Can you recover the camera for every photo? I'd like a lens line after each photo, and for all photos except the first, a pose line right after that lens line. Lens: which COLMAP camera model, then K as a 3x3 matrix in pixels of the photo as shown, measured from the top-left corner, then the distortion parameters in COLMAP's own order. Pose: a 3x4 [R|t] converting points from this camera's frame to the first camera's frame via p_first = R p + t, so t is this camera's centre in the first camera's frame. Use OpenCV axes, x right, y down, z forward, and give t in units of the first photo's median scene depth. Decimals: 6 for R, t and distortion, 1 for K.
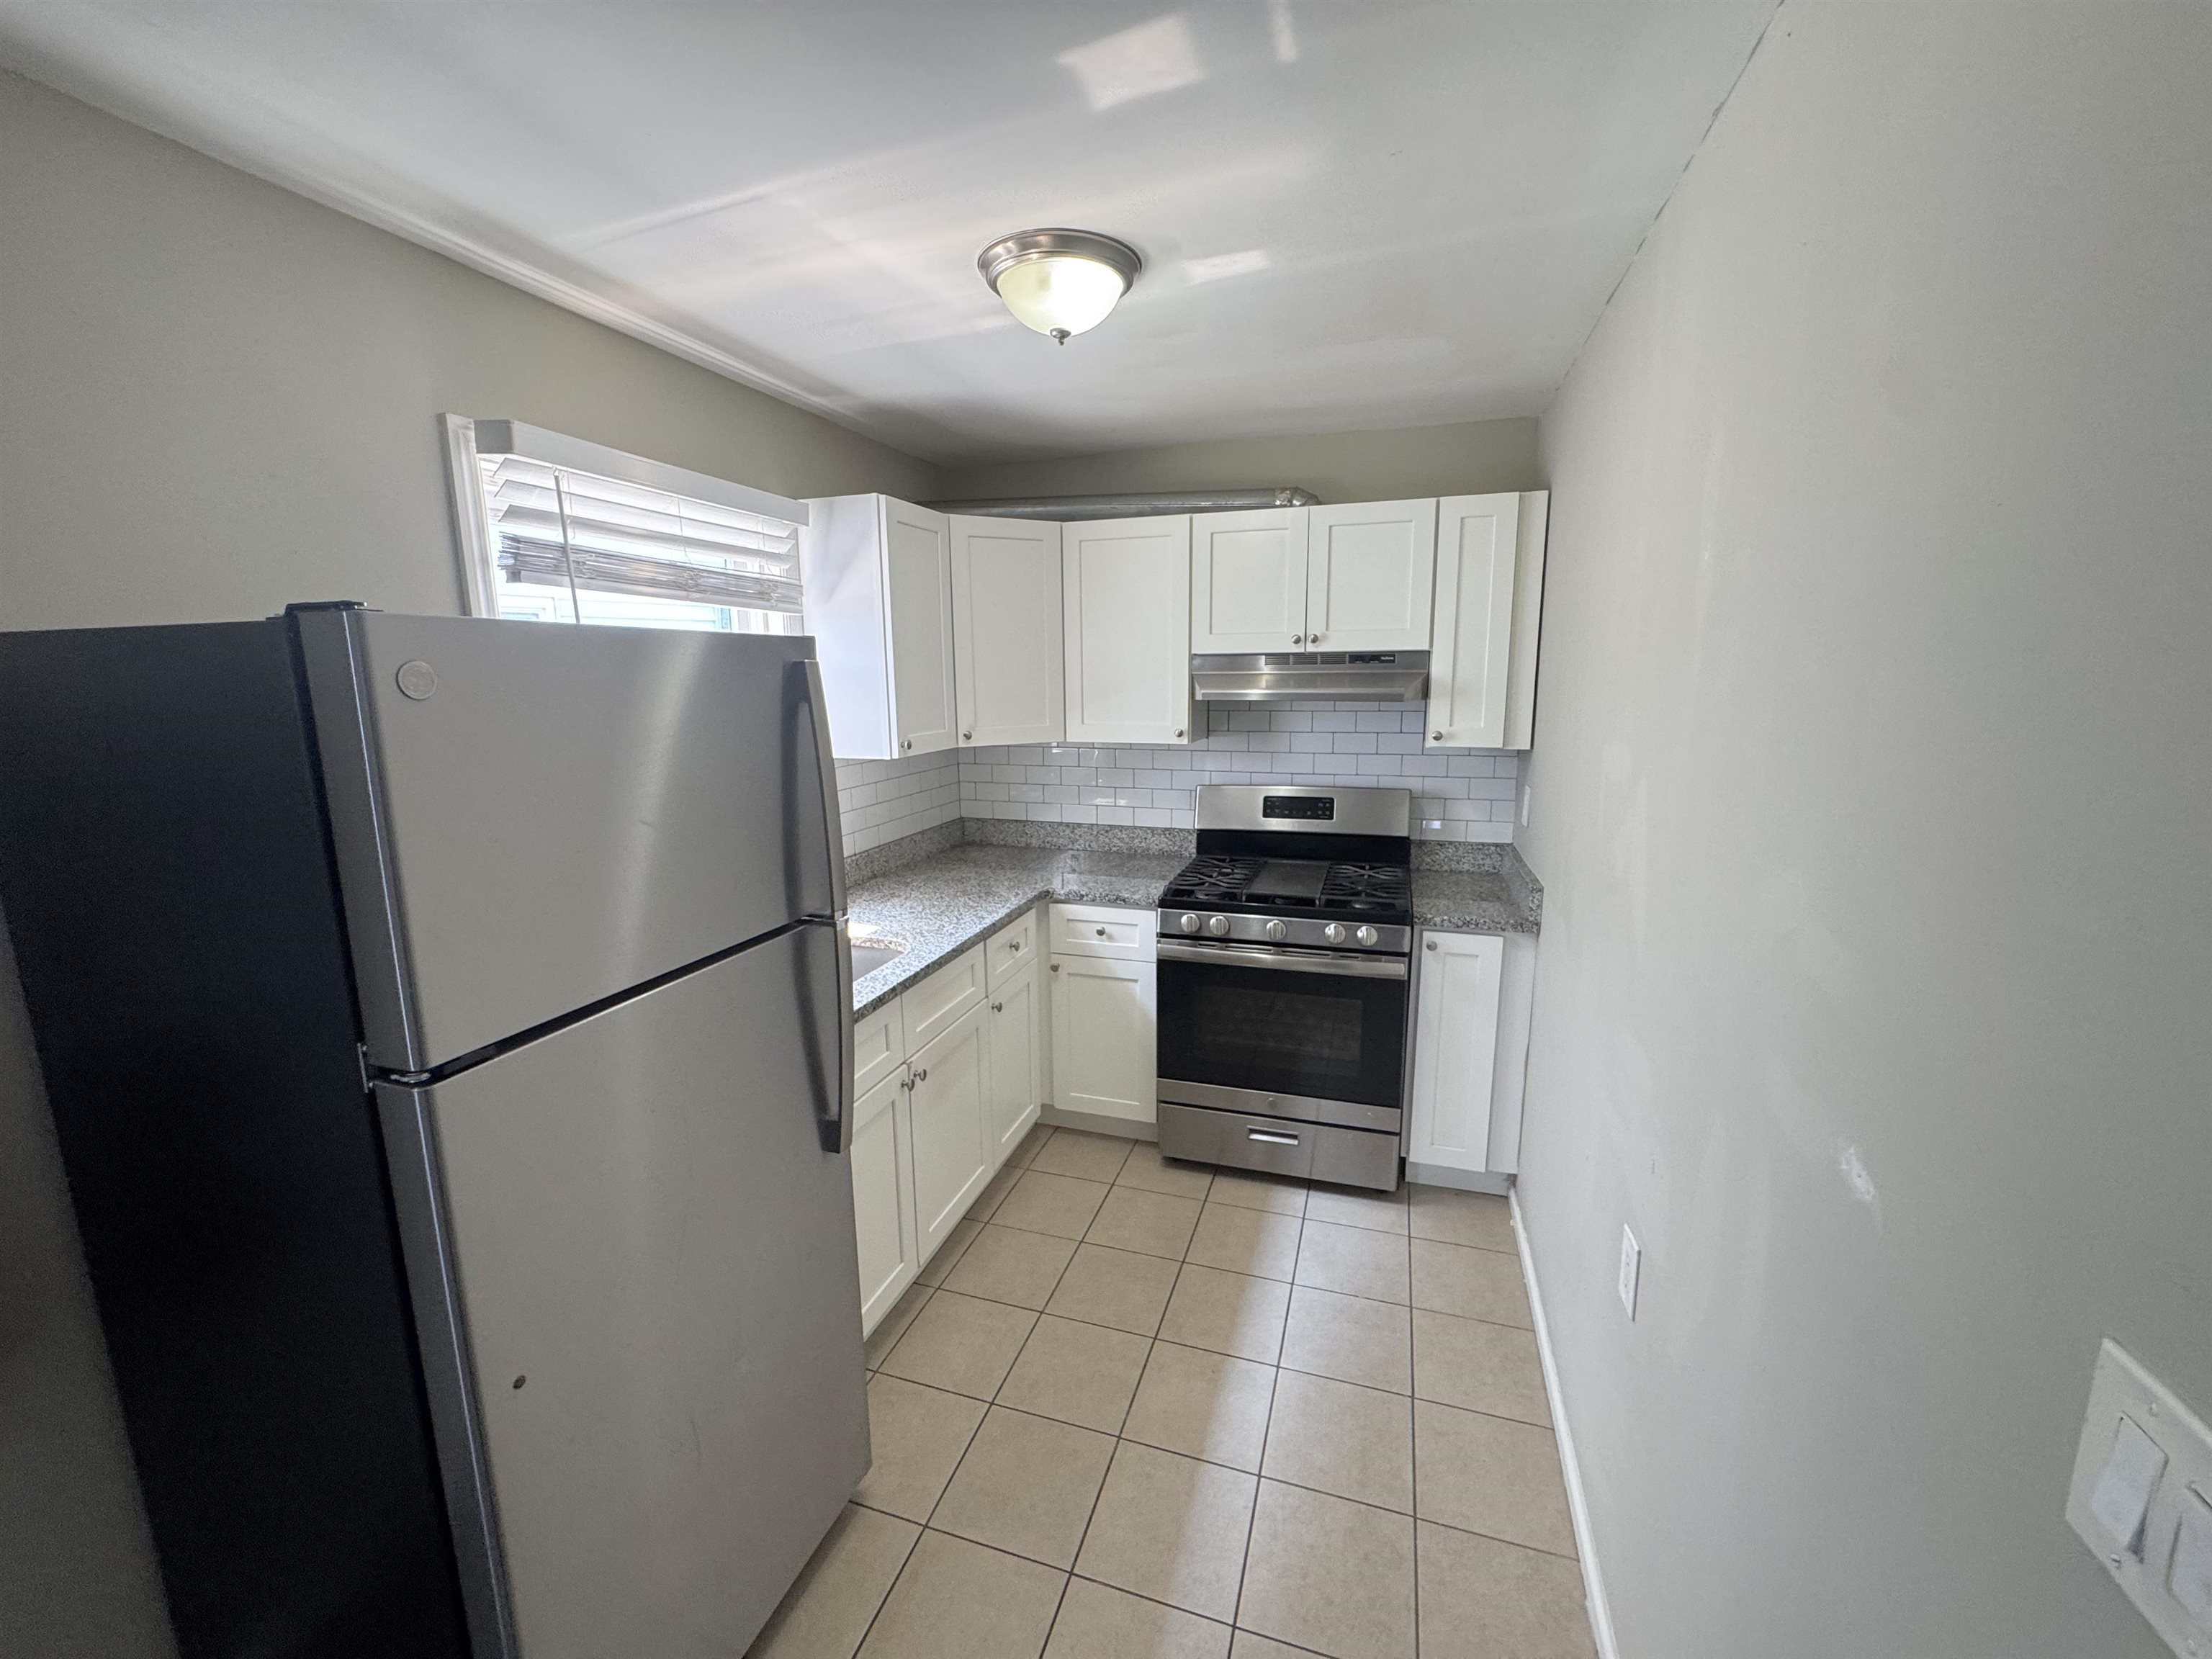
lens RADIAL K [[890.9, 0, 1104.3], [0, 890.9, 829.1], [0, 0, 1]] dist [0.000595, 0.000046]
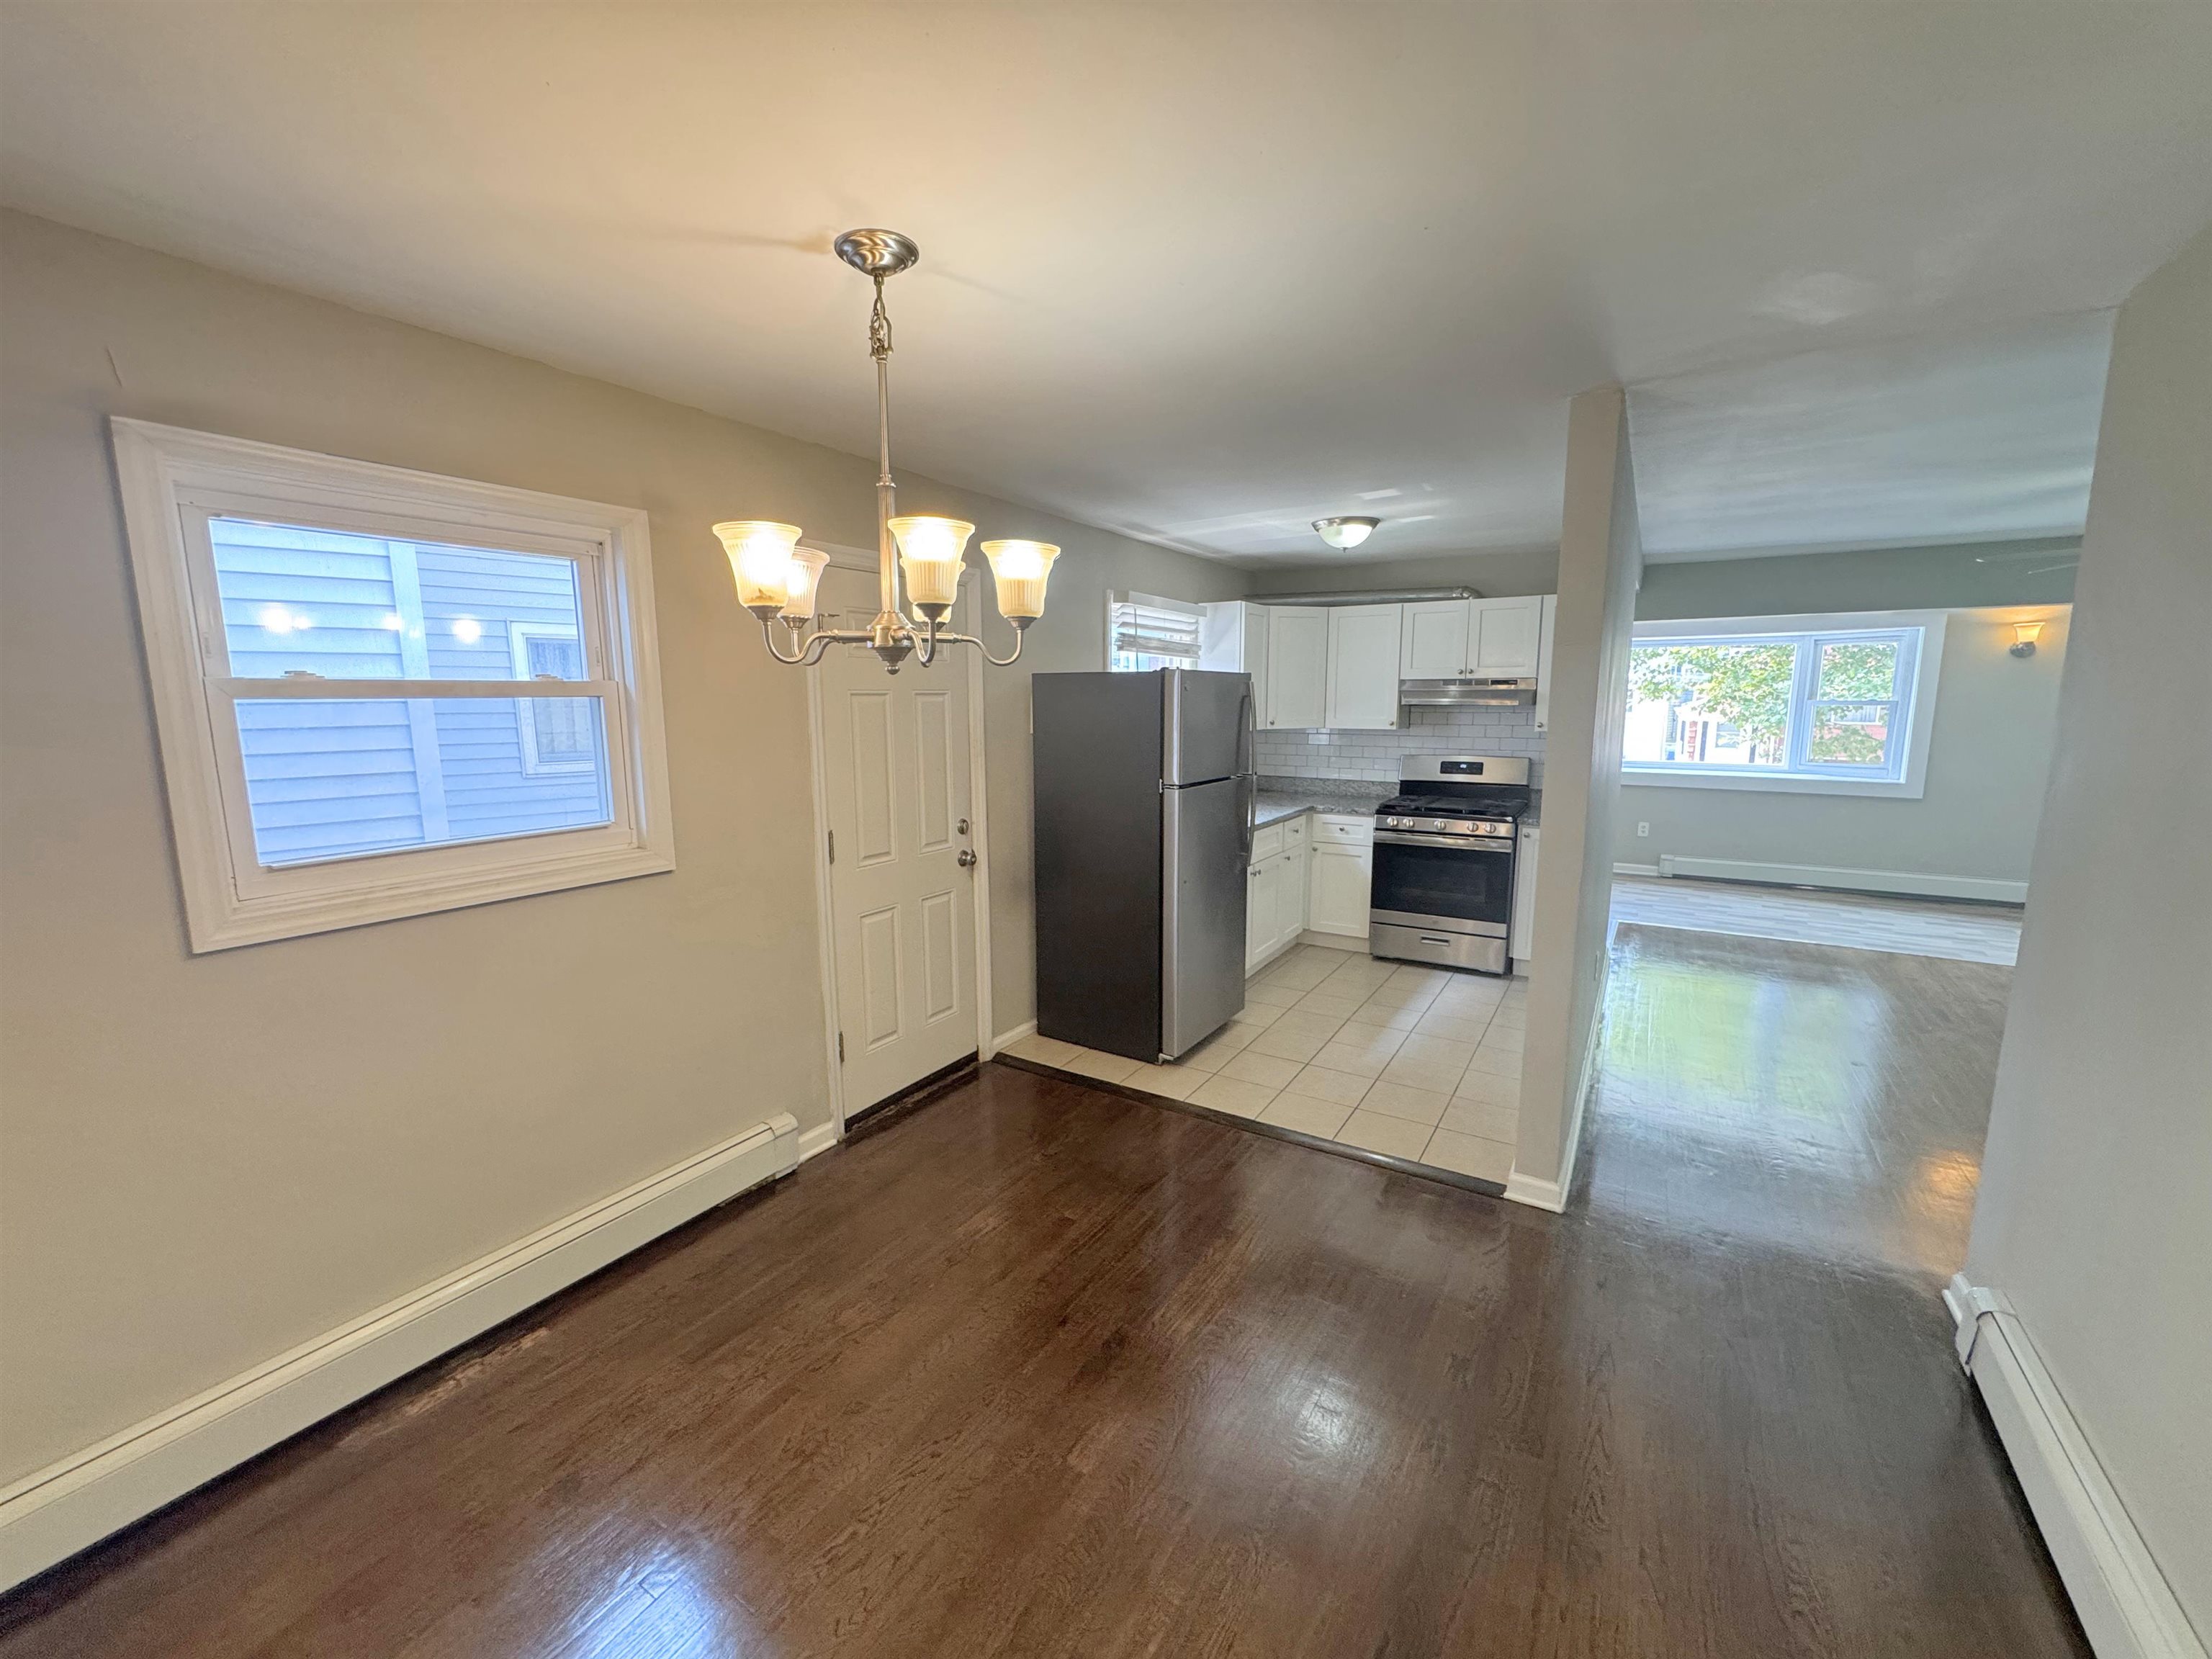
lens RADIAL K [[890.9, 0, 1105.1], [0, 890.9, 825.6], [0, 0, 1]] dist [0.000595, 0.000046]
pose [[0.971577, 0.041450, -0.233067, -0.052719], [-0.048704, 0.998489, -0.025452, 0.185643], [0.231660, 0.036080, 0.972128, -0.938911]]
